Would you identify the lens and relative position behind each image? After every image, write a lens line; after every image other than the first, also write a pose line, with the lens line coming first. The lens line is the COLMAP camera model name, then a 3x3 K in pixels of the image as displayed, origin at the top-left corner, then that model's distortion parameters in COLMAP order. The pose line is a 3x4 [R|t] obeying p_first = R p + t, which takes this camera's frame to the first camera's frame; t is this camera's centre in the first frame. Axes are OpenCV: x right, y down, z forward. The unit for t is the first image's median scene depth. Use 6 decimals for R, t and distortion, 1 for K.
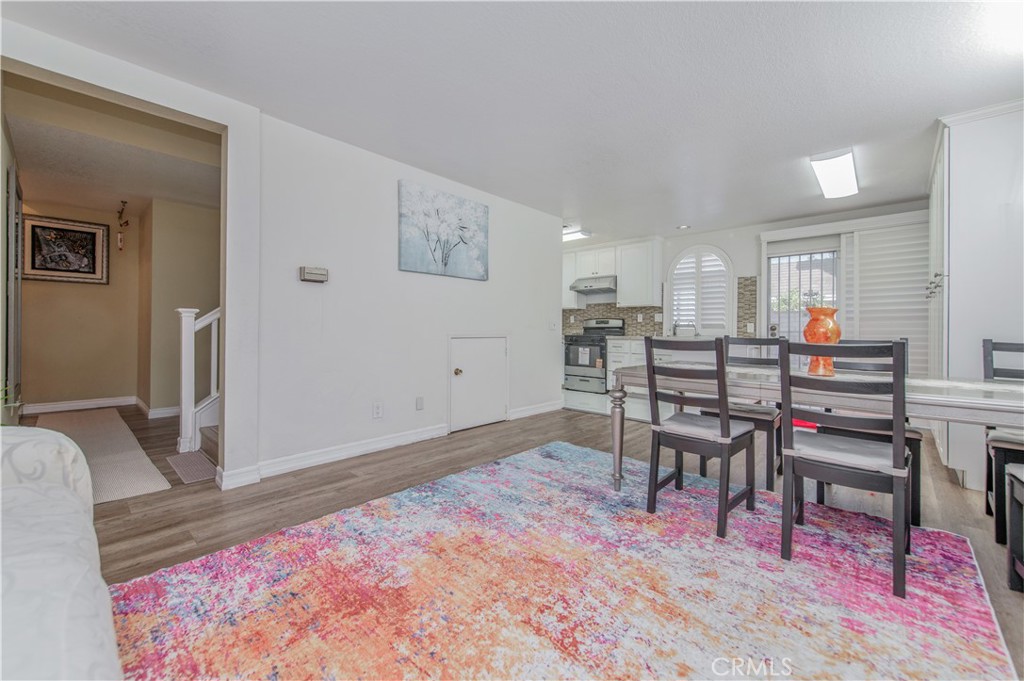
lens RADIAL K [[406.5, 0, 508.7], [0, 406.5, 332.9], [0, 0, 1]] dist [0.016556, -0.003923]
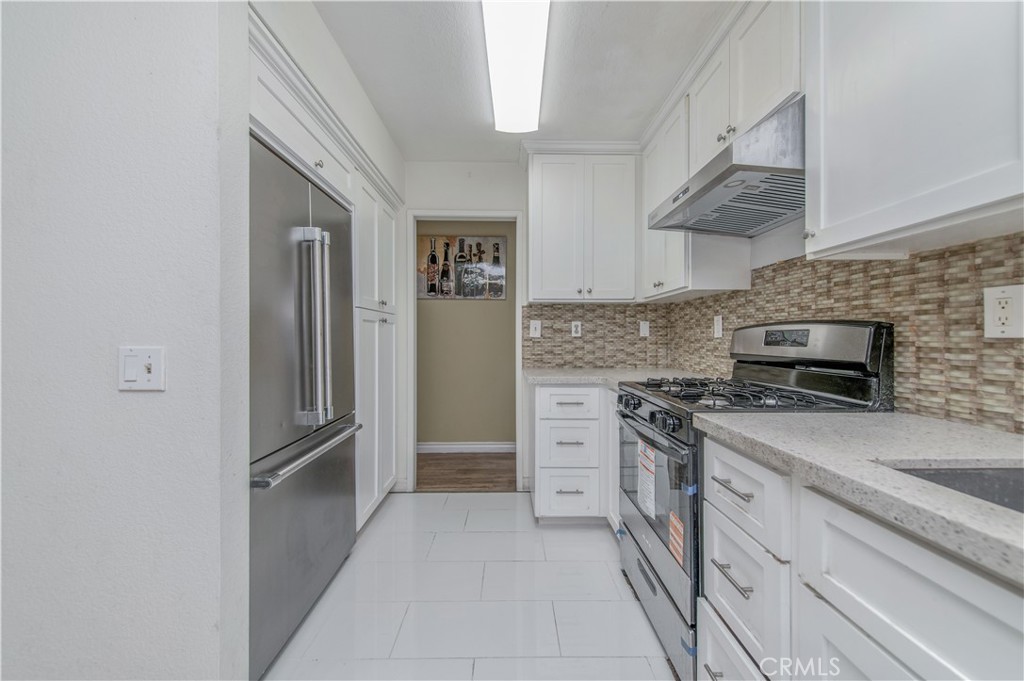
lens RADIAL K [[406.5, 0, 515.0], [0, 406.5, 338.3], [0, 0, 1]] dist [0.016556, -0.003923]
pose [[0.706905, 0.003147, -0.707302, 0.956650], [-0.006669, 0.999975, -0.002216, -0.082246], [0.707277, 0.006284, 0.706908, 2.424628]]
